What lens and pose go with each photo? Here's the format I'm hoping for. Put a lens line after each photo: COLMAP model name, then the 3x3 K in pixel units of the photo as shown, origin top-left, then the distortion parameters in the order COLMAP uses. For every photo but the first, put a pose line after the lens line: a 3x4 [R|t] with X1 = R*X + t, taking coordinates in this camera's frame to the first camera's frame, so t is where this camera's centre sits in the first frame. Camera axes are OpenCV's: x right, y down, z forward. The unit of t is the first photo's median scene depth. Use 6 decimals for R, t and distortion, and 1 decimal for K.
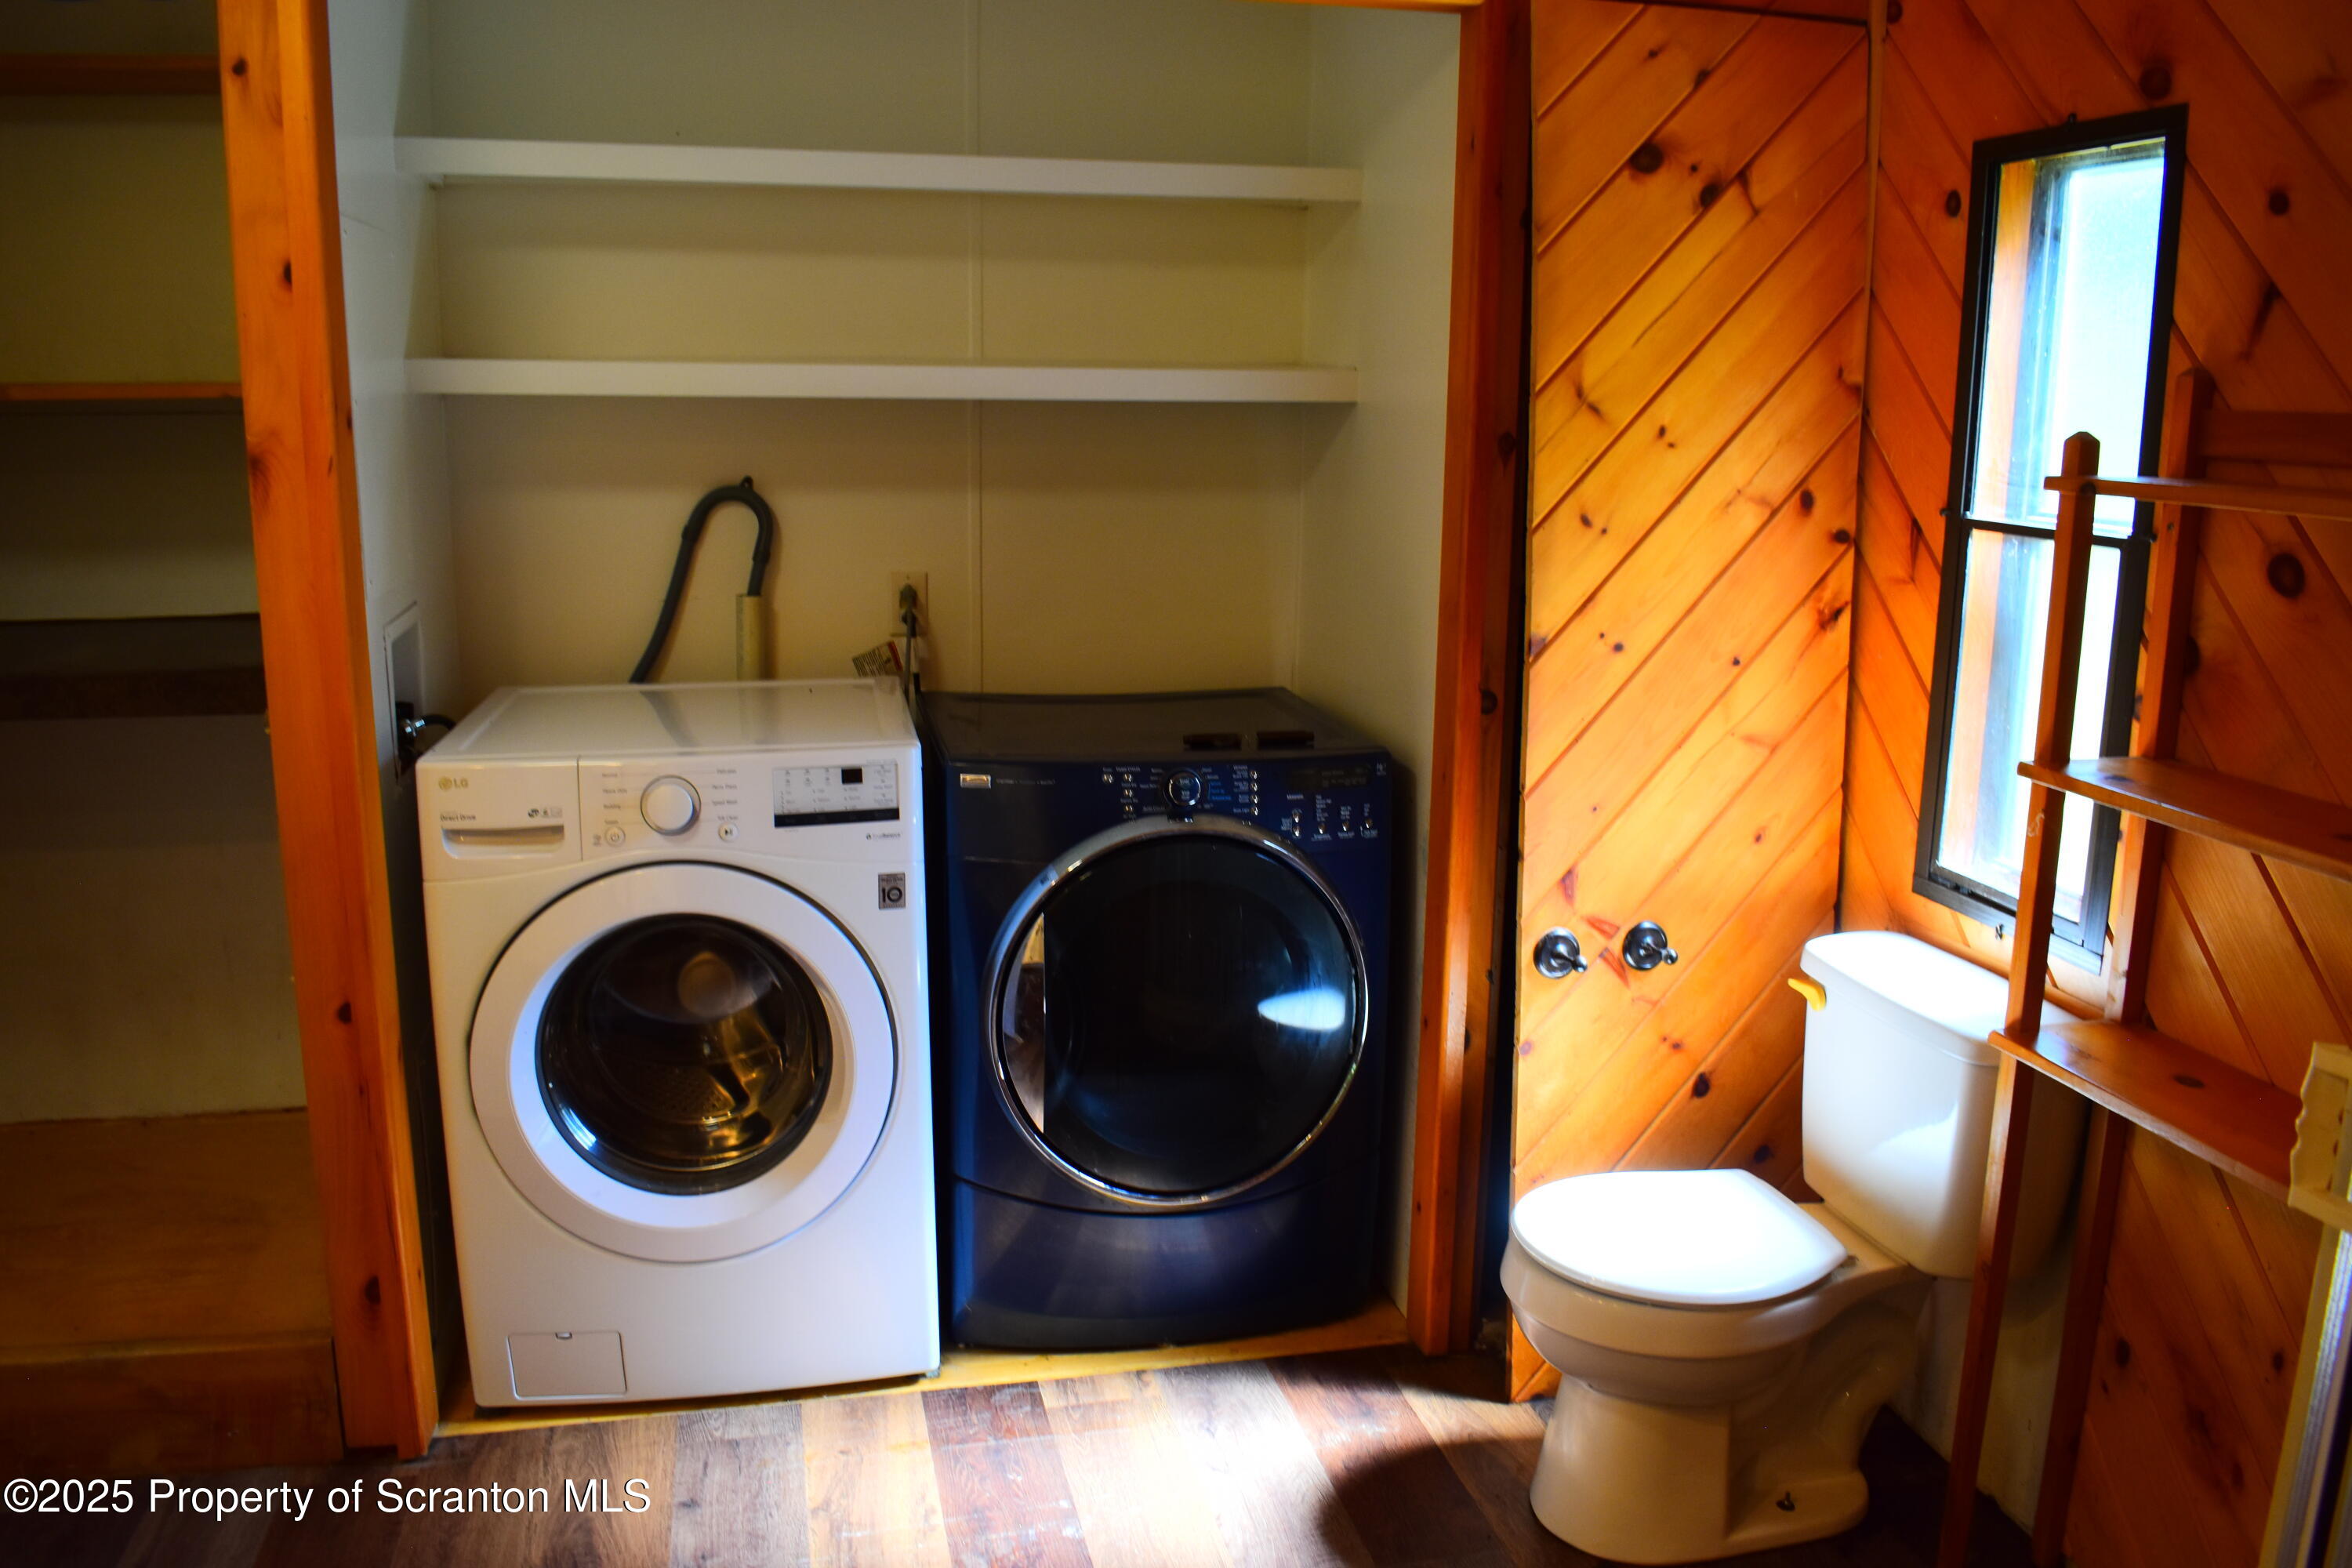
lens RADIAL K [[1820.2, 0, 1176.0], [0, 1820.2, 784.0], [0, 0, 1]] dist [-0.093970, 0.007099]
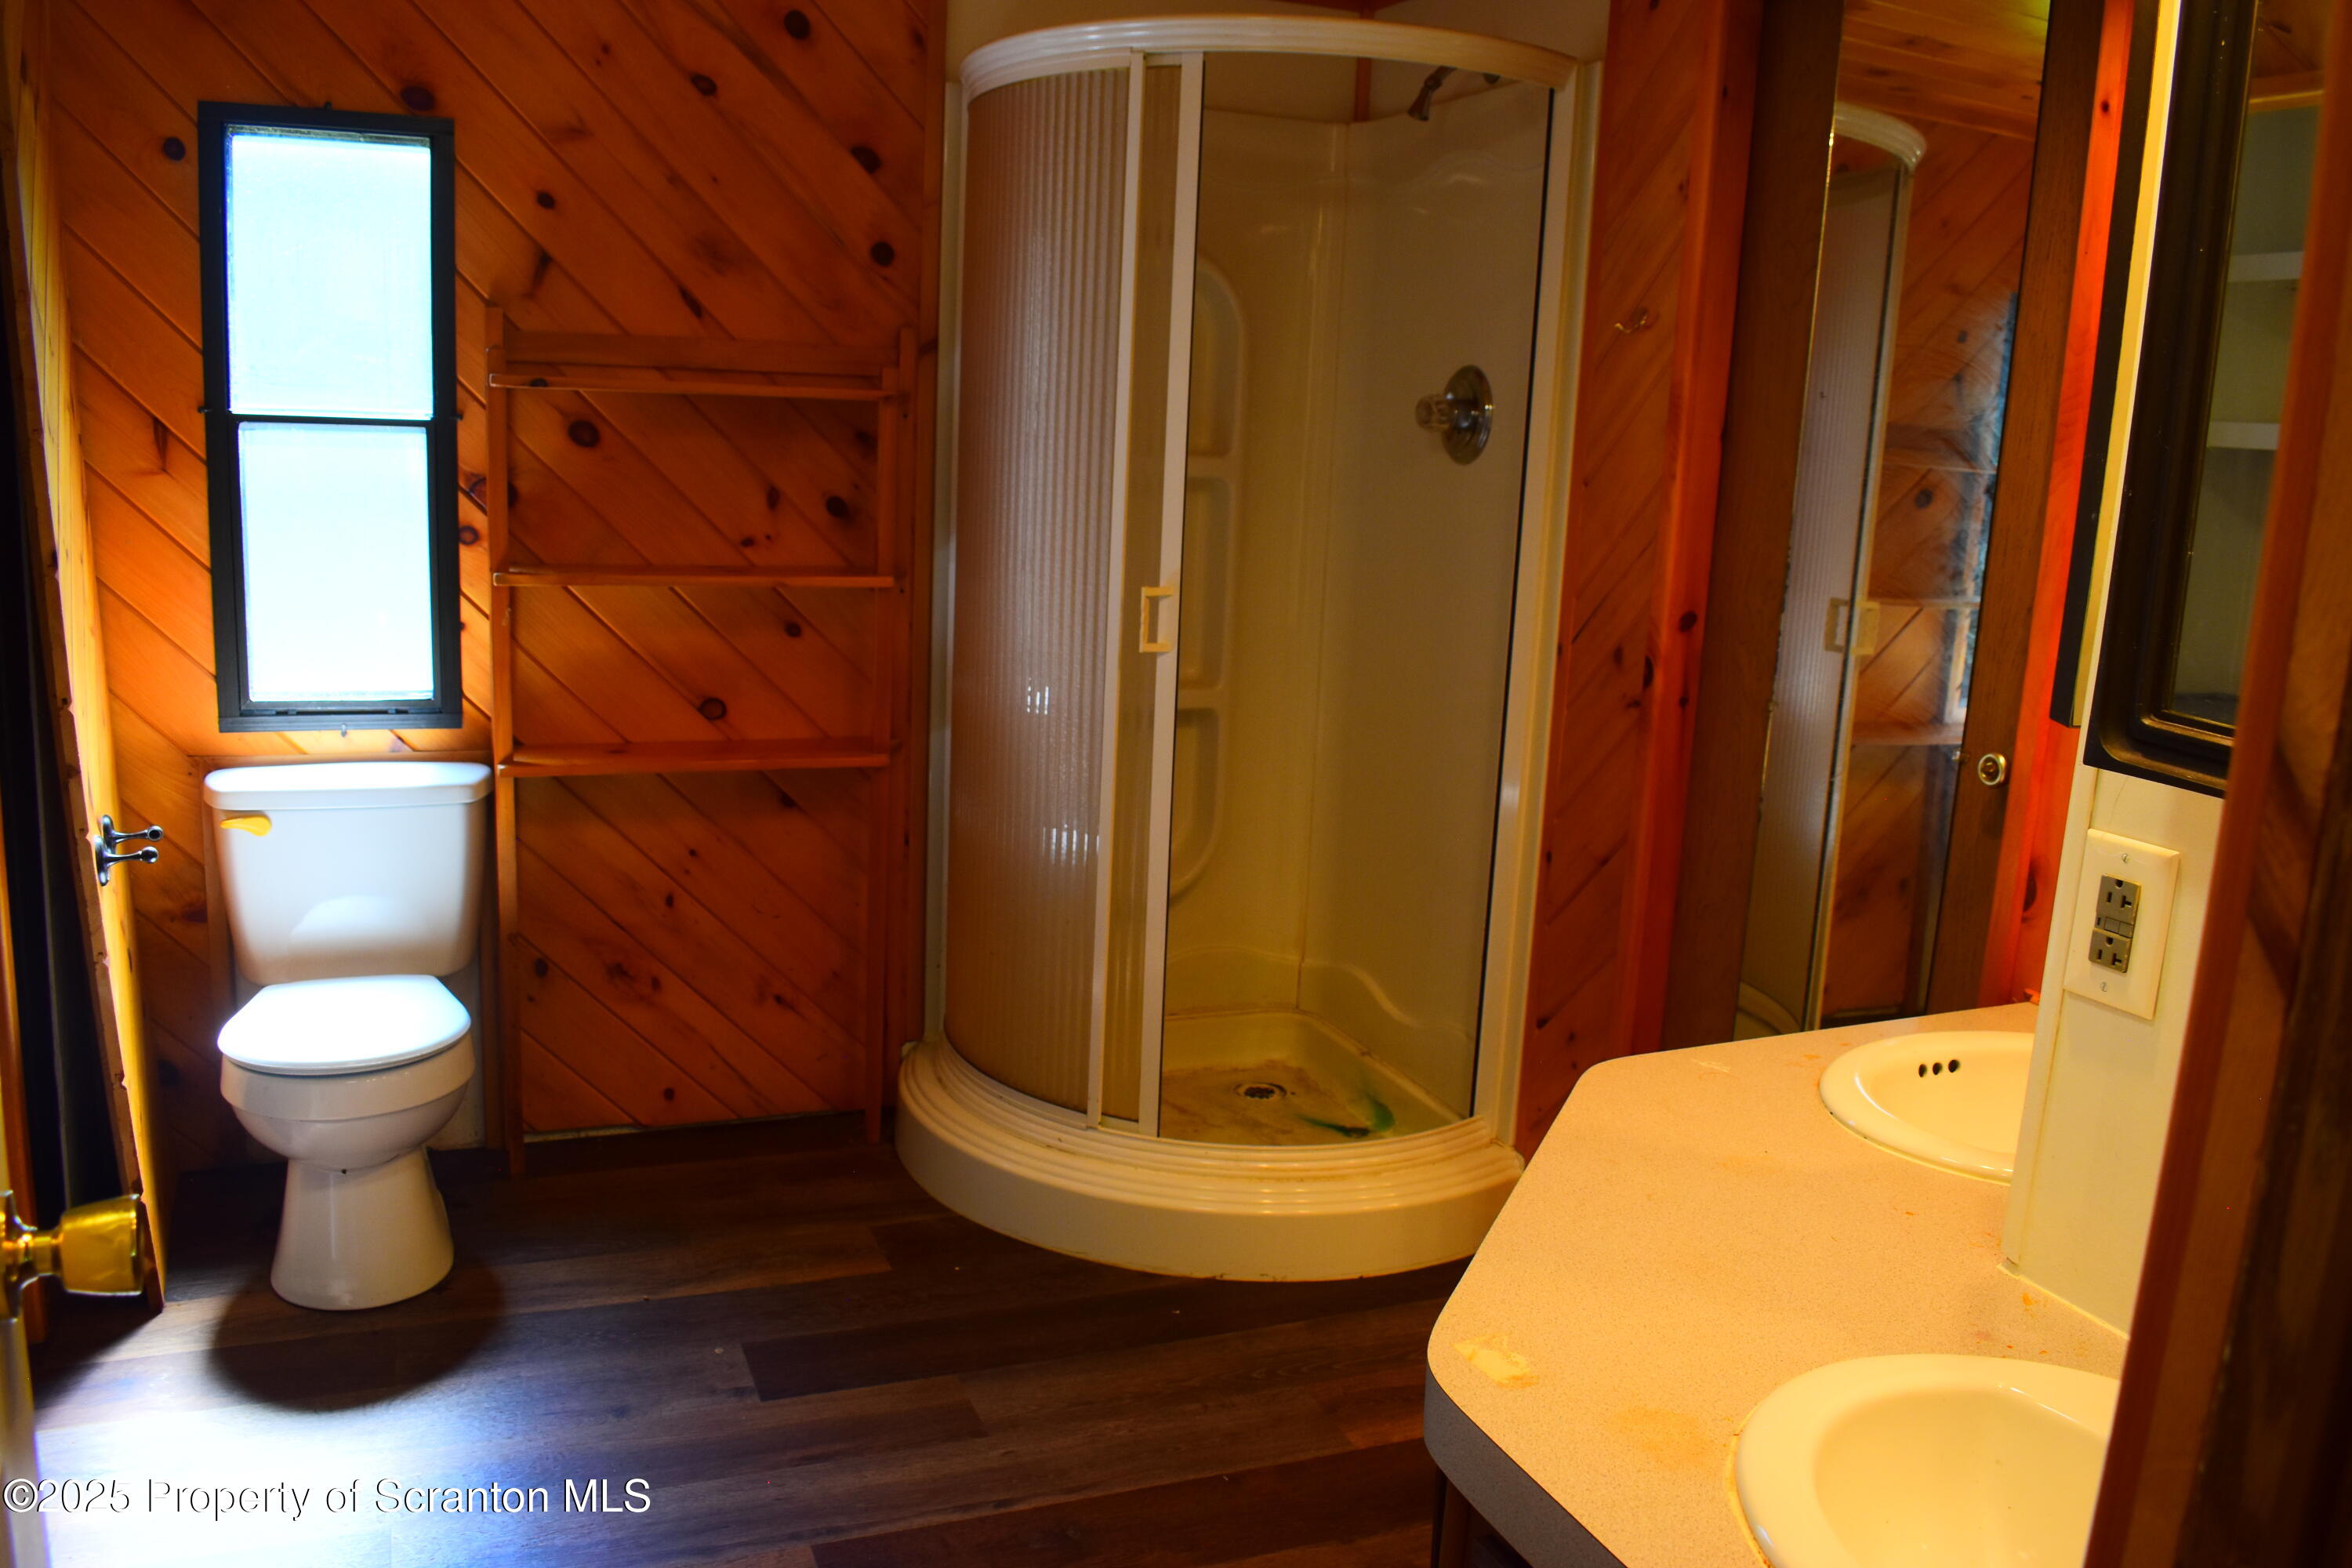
lens RADIAL K [[1820.2, 0, 1176.0], [0, 1820.2, 784.0], [0, 0, 1]] dist [-0.093970, 0.007099]
pose [[-0.158391, -0.212040, 0.964340, -0.981193], [0.158566, 0.958530, 0.236806, -0.099964], [-0.974561, 0.190419, -0.118200, 0.626548]]
